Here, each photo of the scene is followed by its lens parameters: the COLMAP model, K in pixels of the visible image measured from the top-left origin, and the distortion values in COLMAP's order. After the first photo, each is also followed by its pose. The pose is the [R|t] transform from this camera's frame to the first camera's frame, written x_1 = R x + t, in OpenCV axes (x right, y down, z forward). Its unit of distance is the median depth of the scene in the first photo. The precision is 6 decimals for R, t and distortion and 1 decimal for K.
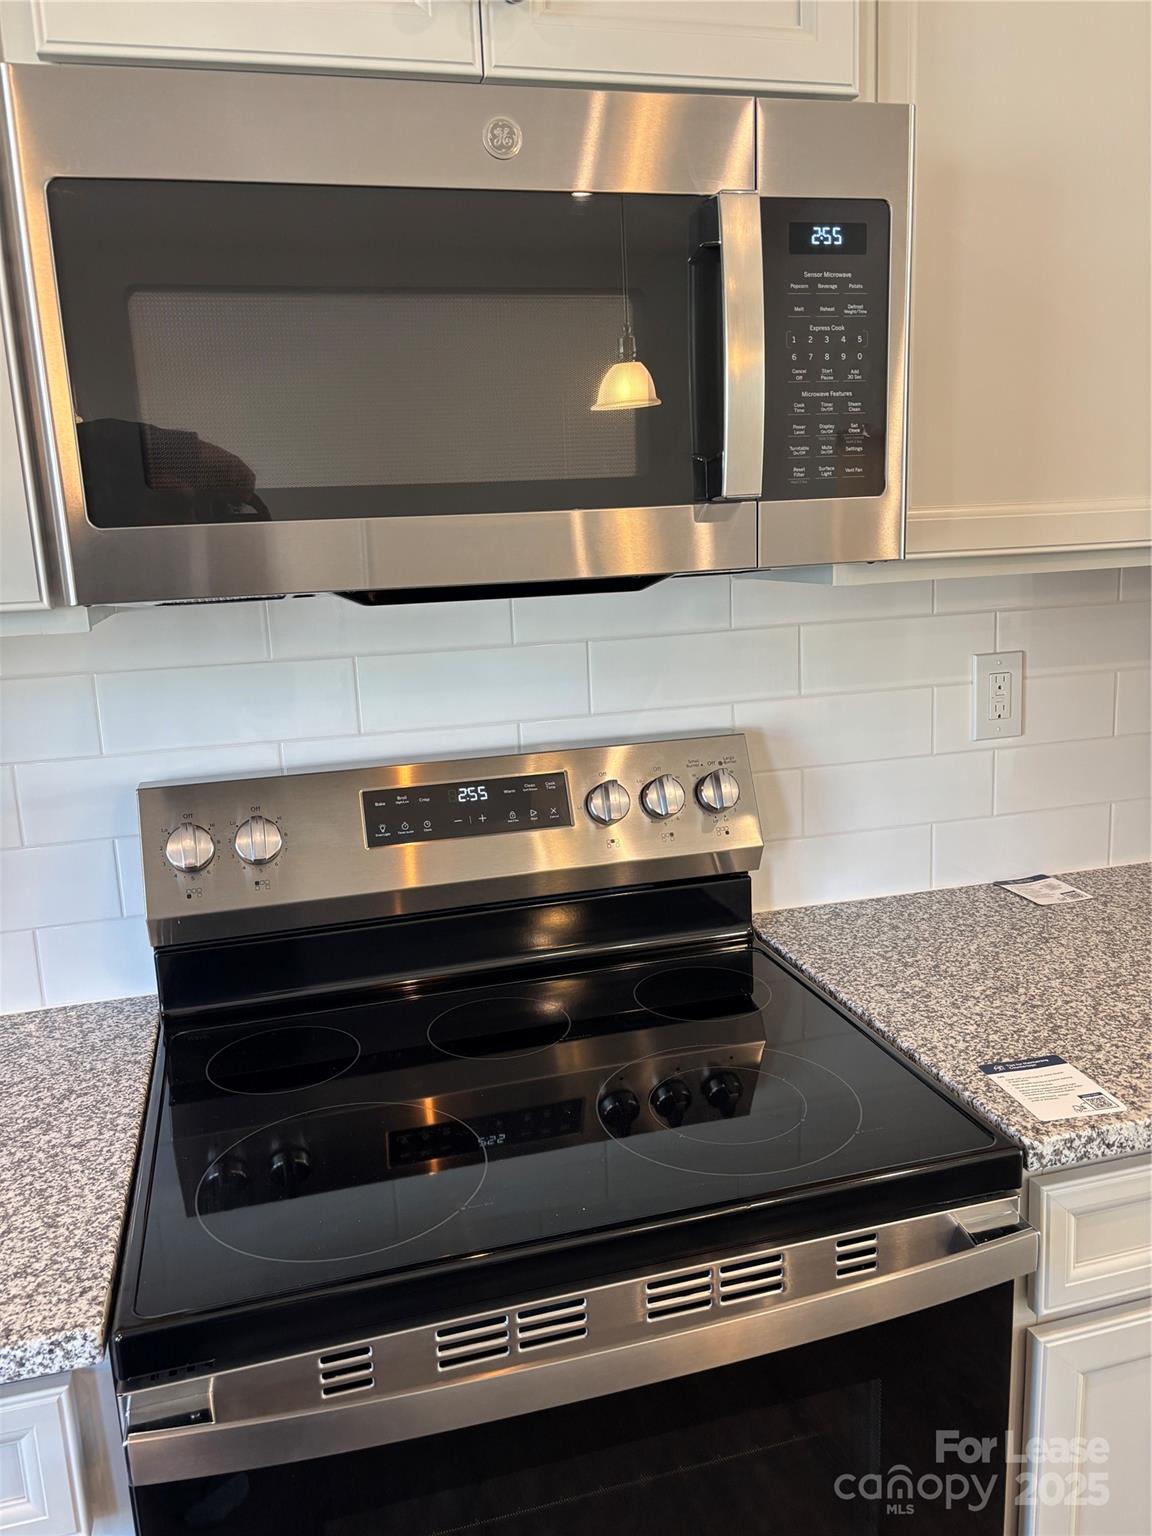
lens RADIAL K [[1153.4, 0, 572.2], [0, 1153.4, 765.4], [0, 0, 1]] dist [0.063074, -0.072472]
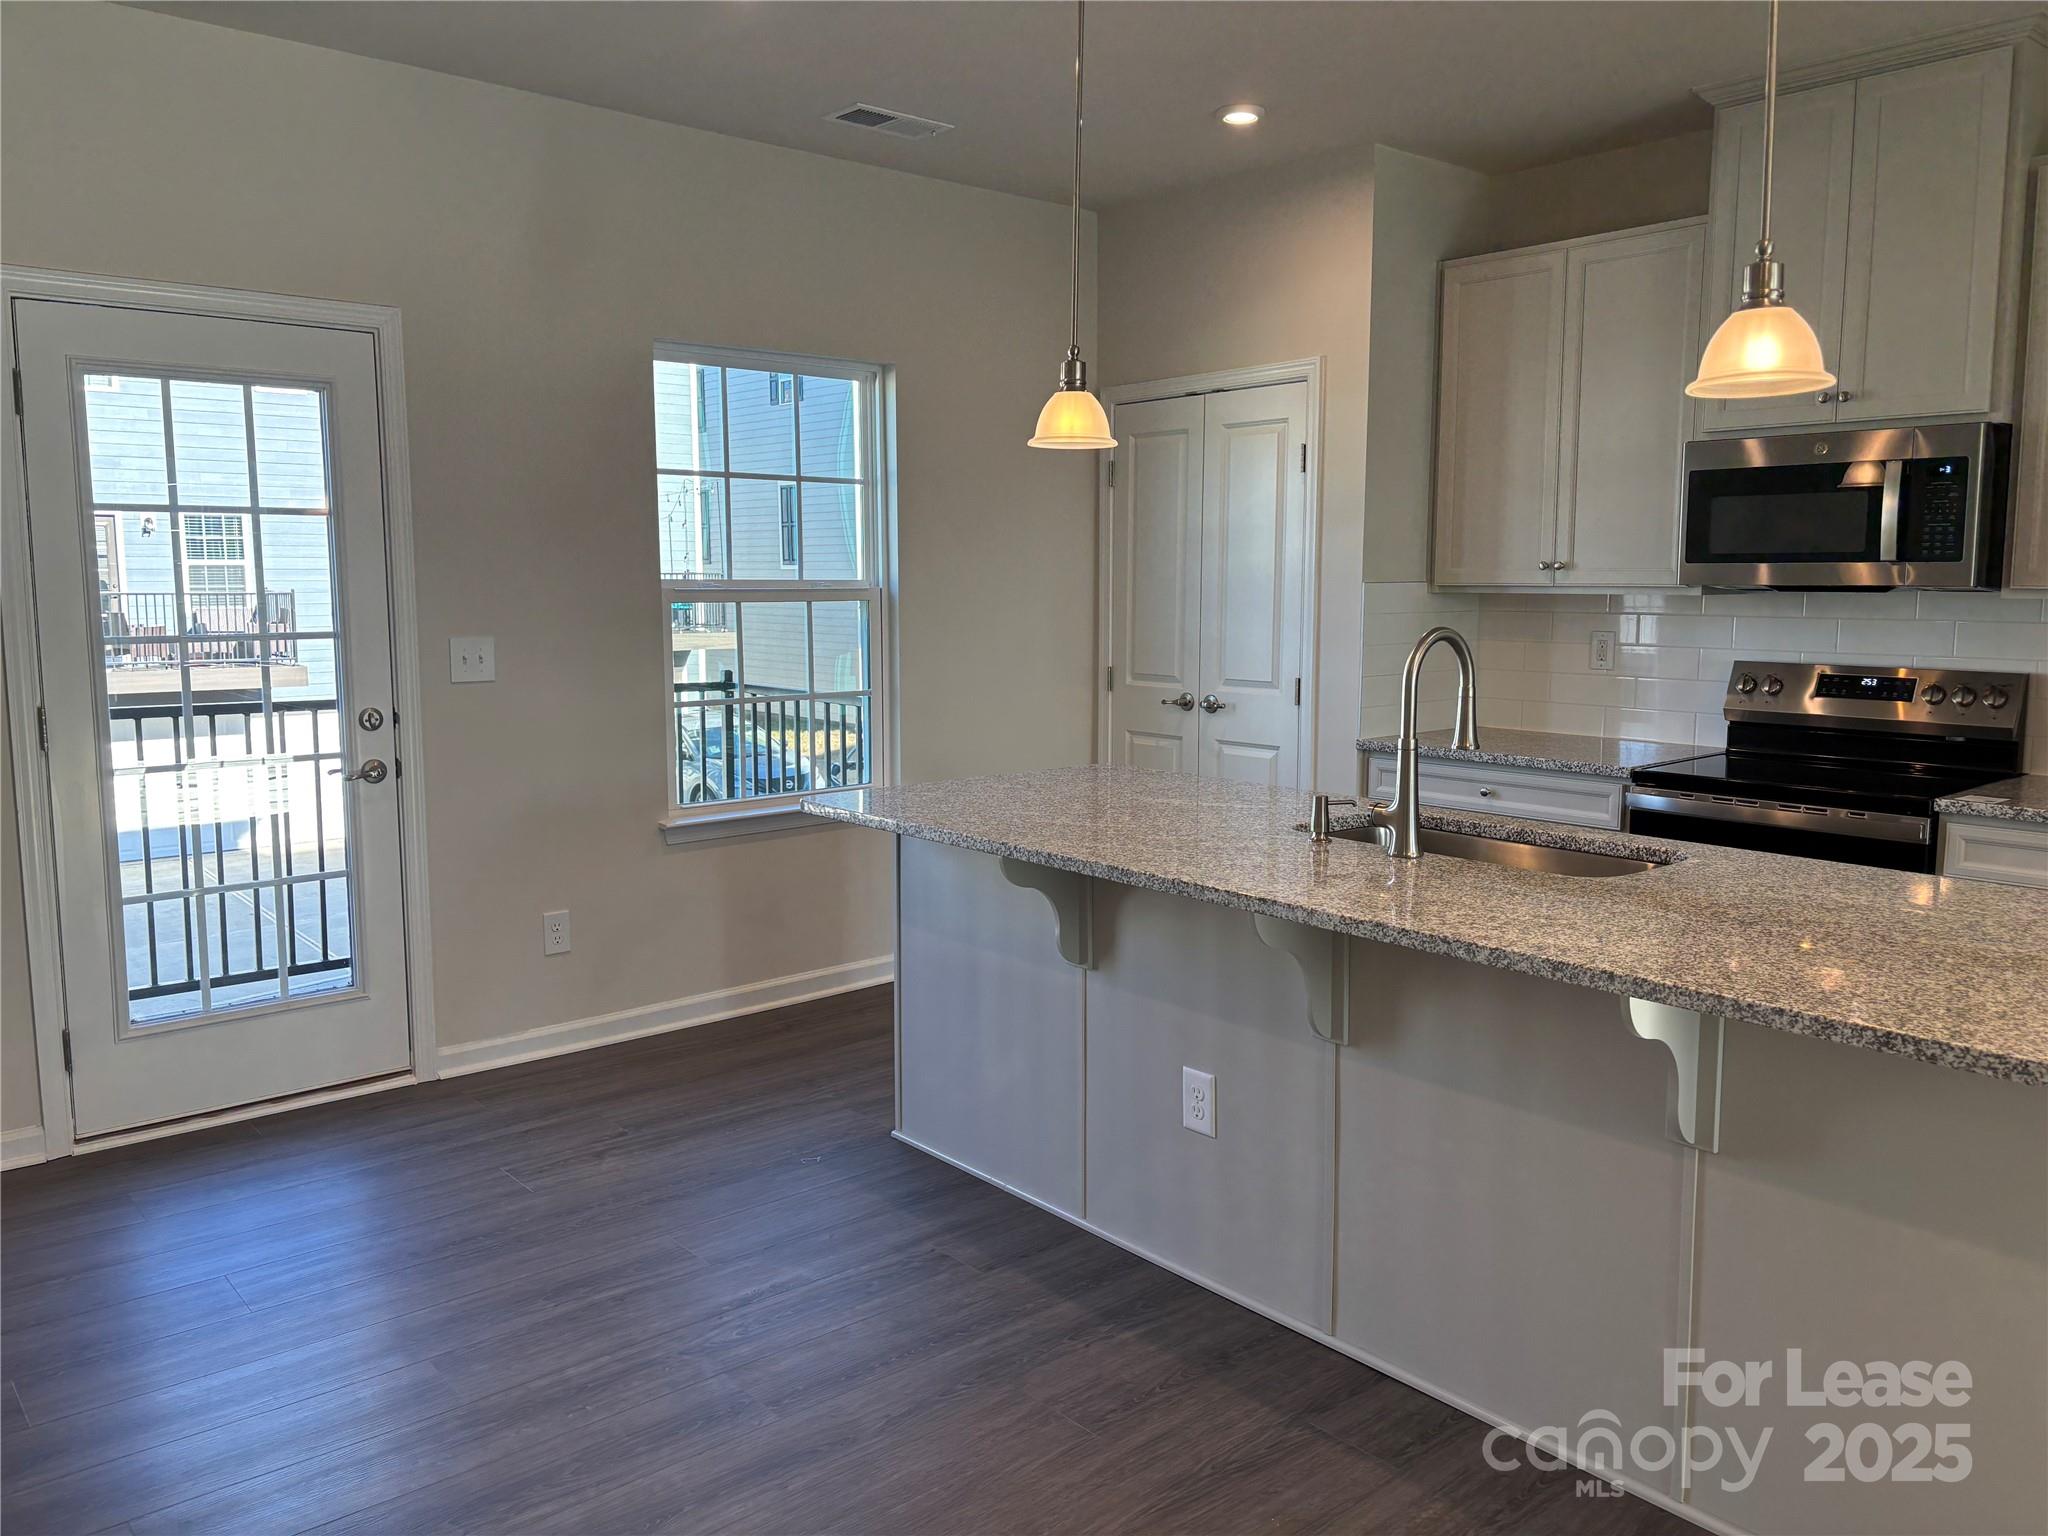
lens RADIAL K [[1537.8, 0, 1034.5], [0, 1537.8, 747.6], [0, 0, 1]] dist [0.063074, -0.072472]
pose [[0.435296, 0.138932, -0.889503, 2.008119], [-0.192769, 0.979490, 0.058652, 0.296525], [0.879407, 0.145938, 0.453150, -1.874017]]
